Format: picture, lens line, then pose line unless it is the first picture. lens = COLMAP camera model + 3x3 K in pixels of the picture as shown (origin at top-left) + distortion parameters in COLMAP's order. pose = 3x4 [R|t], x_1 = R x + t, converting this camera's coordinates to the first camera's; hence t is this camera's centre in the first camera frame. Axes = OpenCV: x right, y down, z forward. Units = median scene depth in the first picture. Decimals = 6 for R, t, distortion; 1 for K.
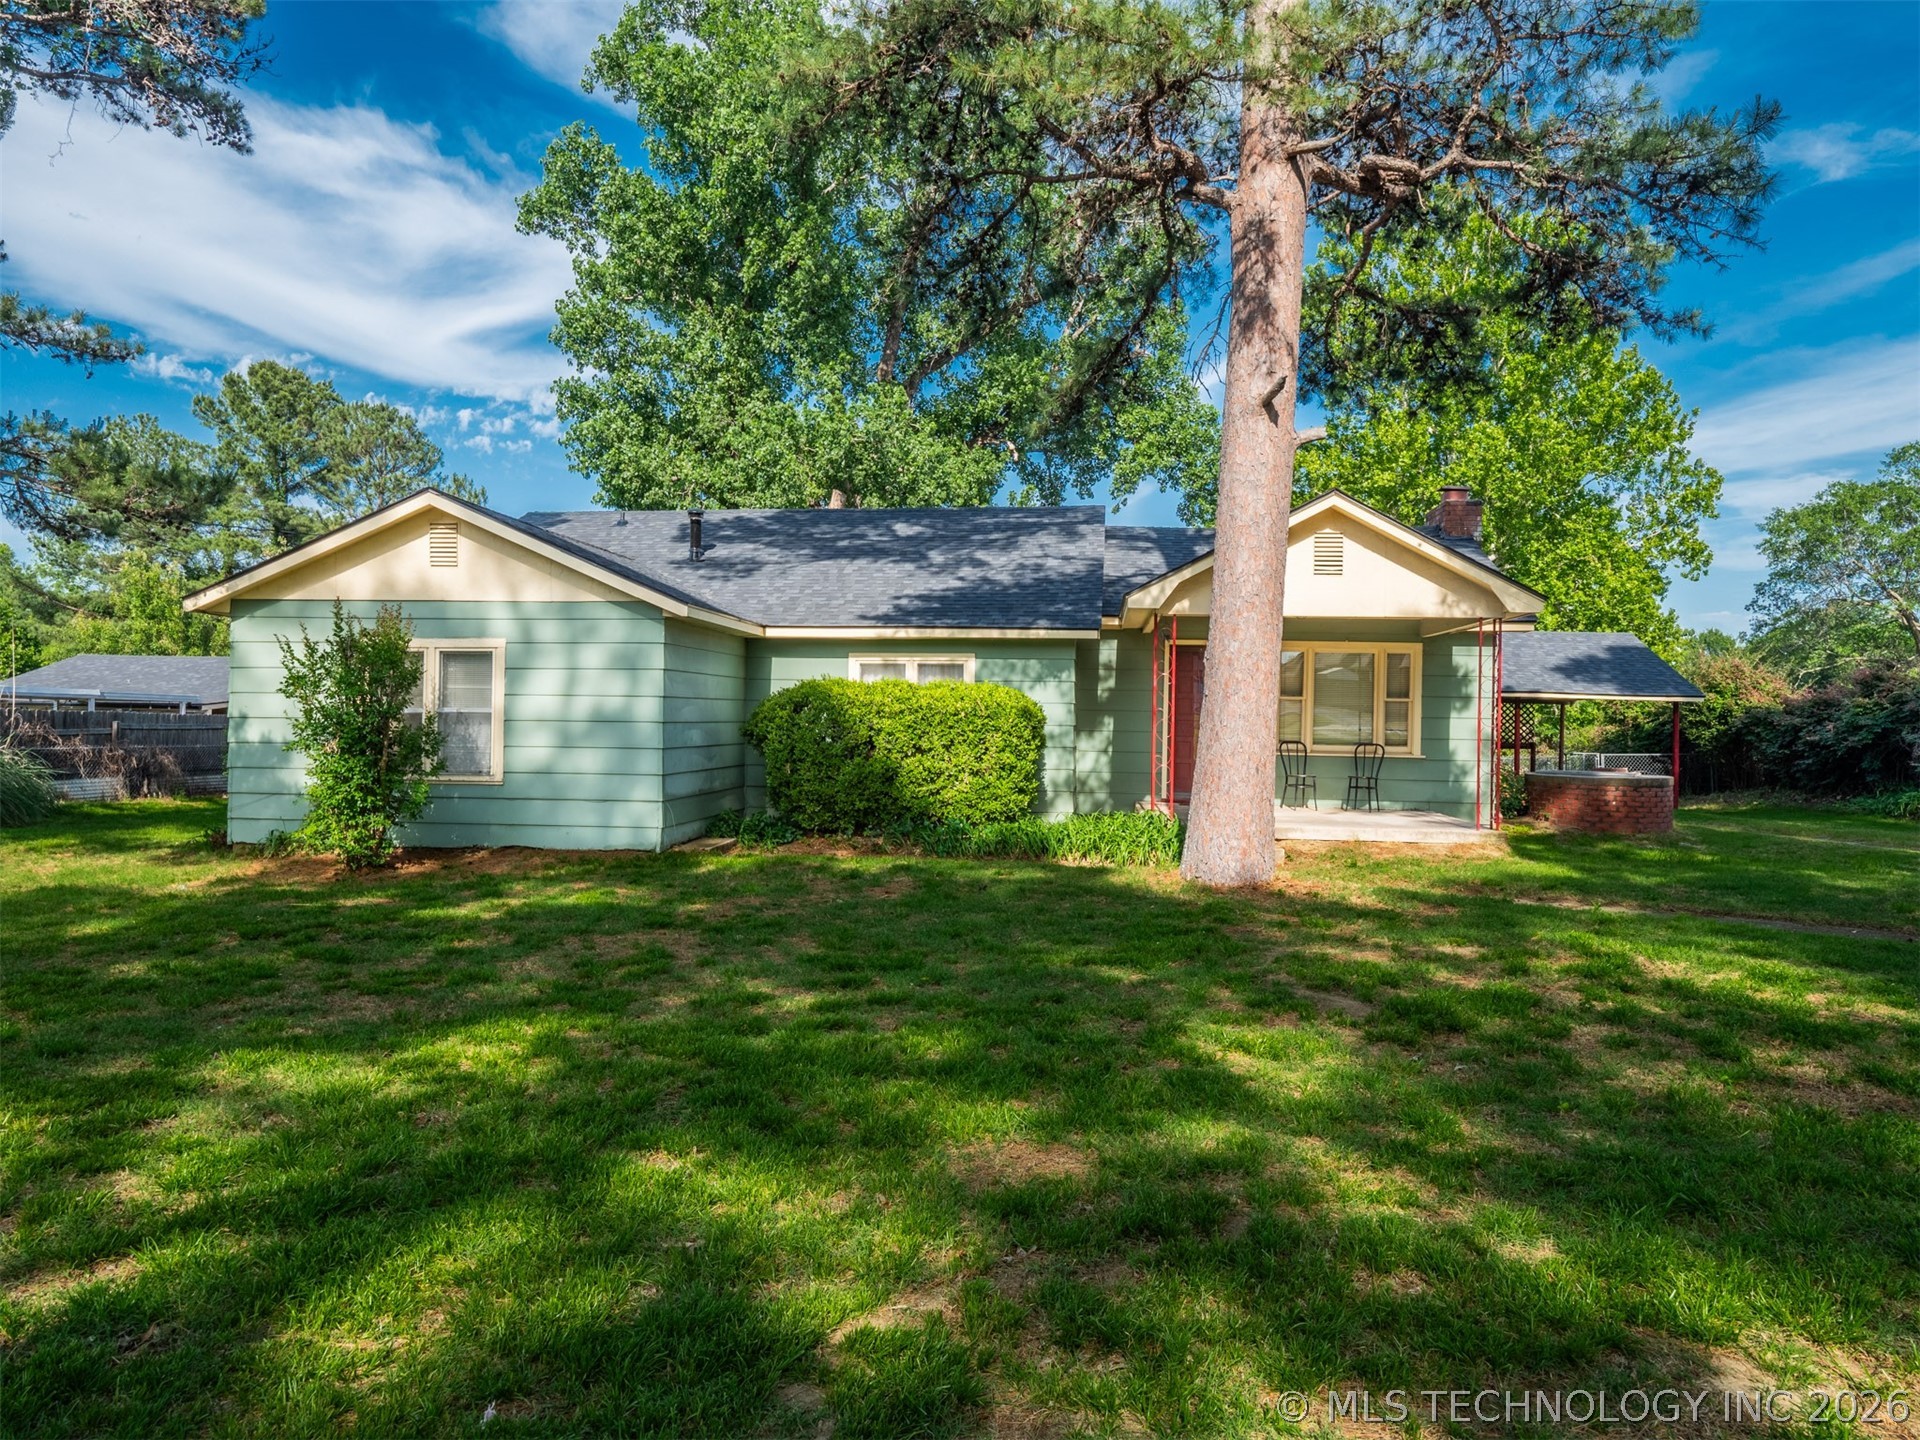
lens RADIAL K [[1239.8, 0, 954.1], [0, 1239.8, 716.1], [0, 0, 1]] dist [0.029822, 0.002482]
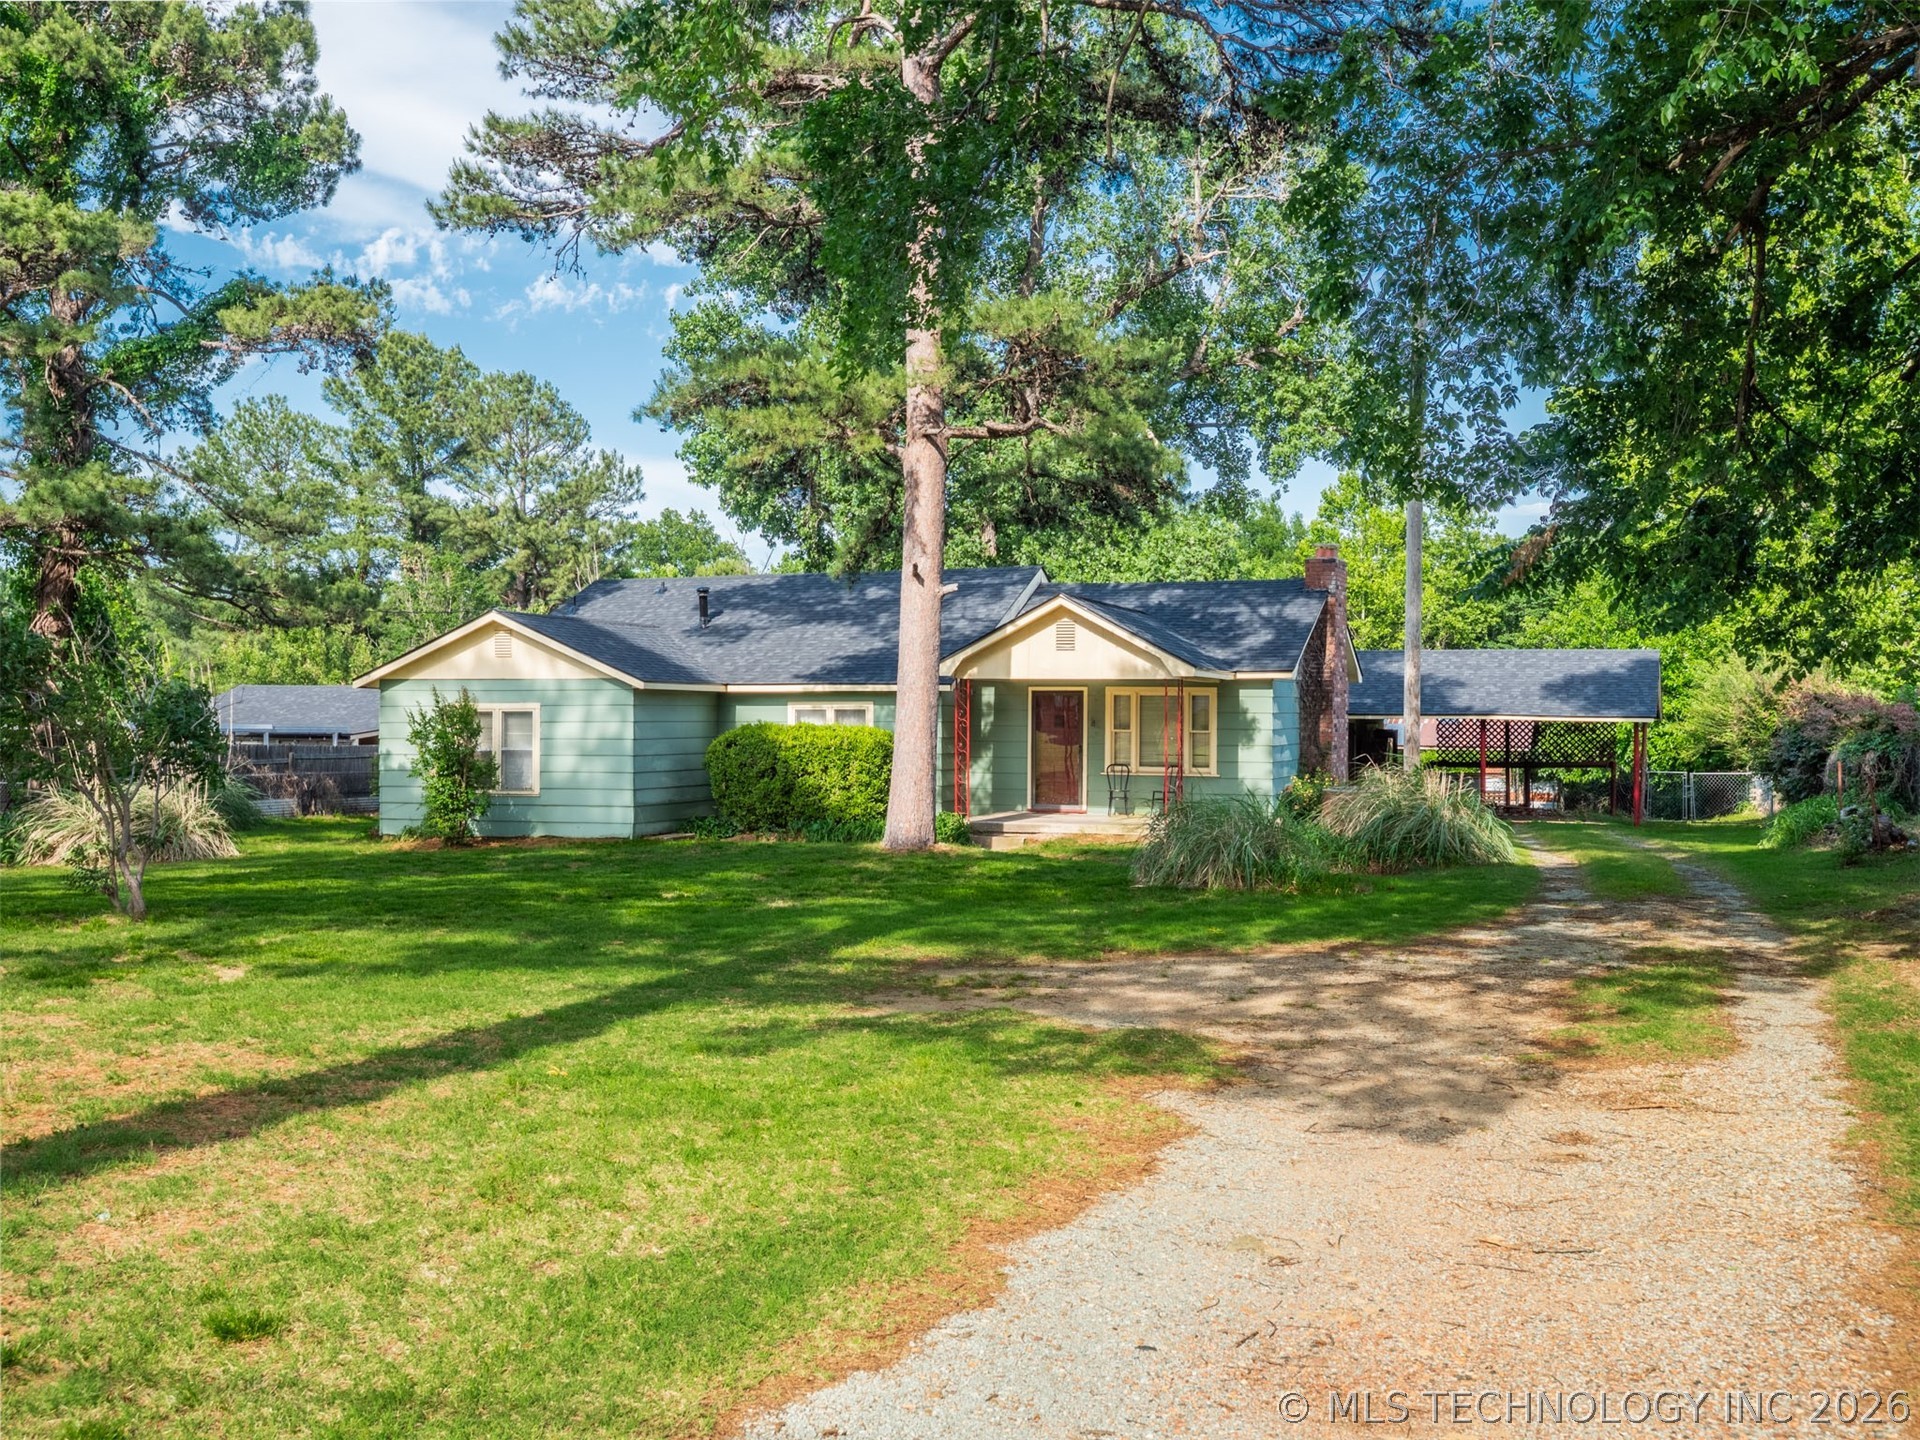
lens RADIAL K [[2027.5, 0, 962.1], [0, 2027.5, 722.4], [0, 0, 1]] dist [0.167180, -0.013546]
pose [[0.971555, -0.011336, -0.236541, 0.618658], [0.012104, 0.999925, 0.001795, -0.029465], [0.236503, -0.004607, 0.971620, -1.111161]]
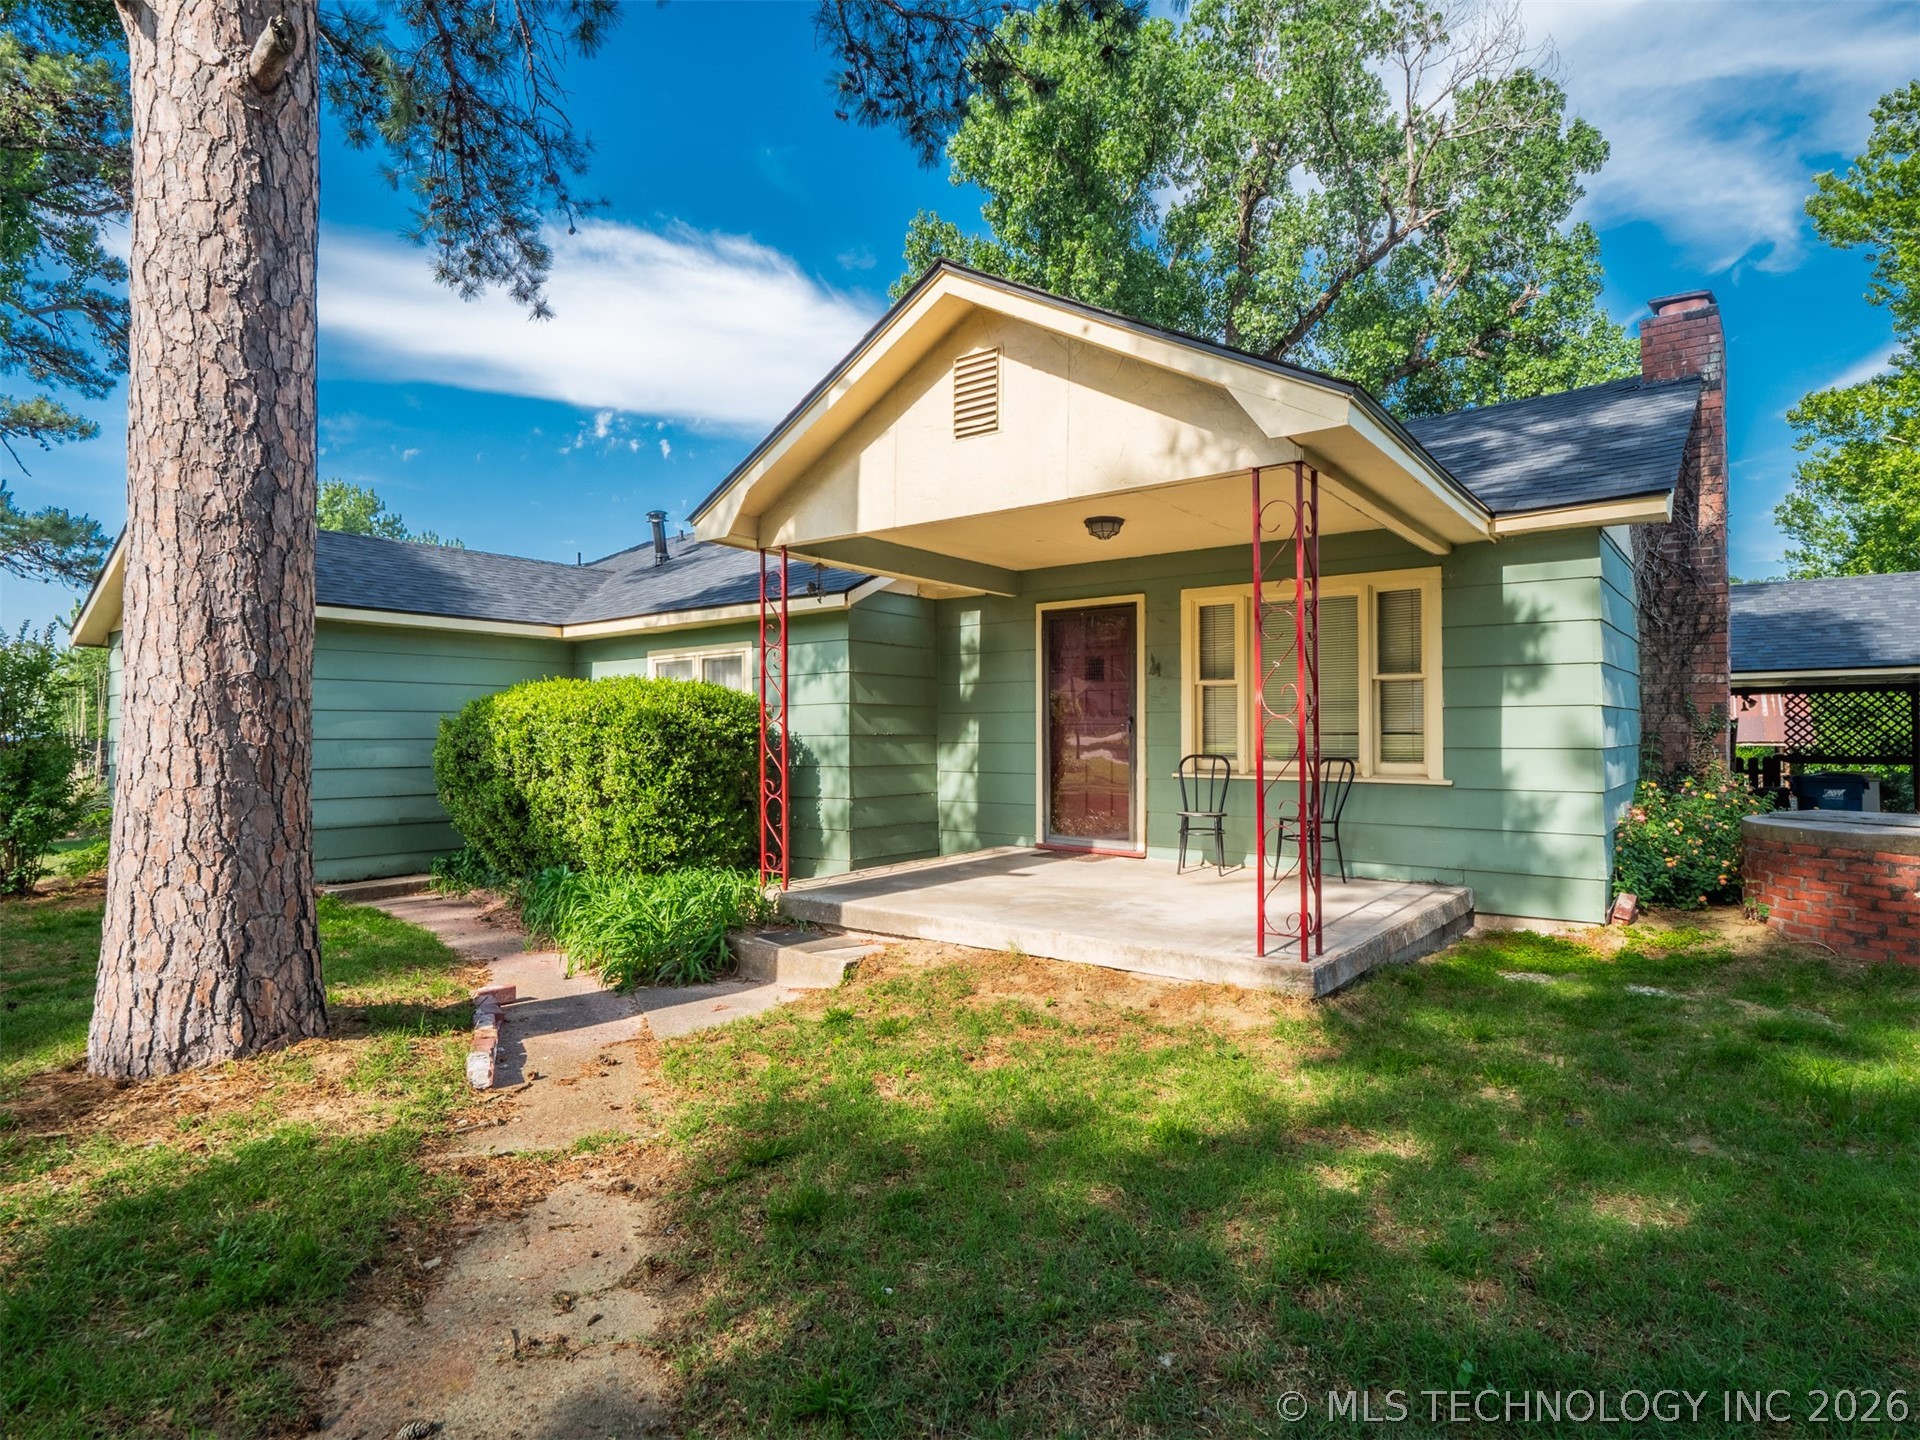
lens RADIAL K [[1011.9, 0, 962.3], [0, 1011.9, 724.8], [0, 0, 1]] dist [-0.016087, 0.000121]
pose [[0.845186, -0.023400, -0.533959, 0.431947], [0.016915, 0.999712, -0.017036, 0.012151], [0.534204, 0.005366, 0.845339, 0.533641]]
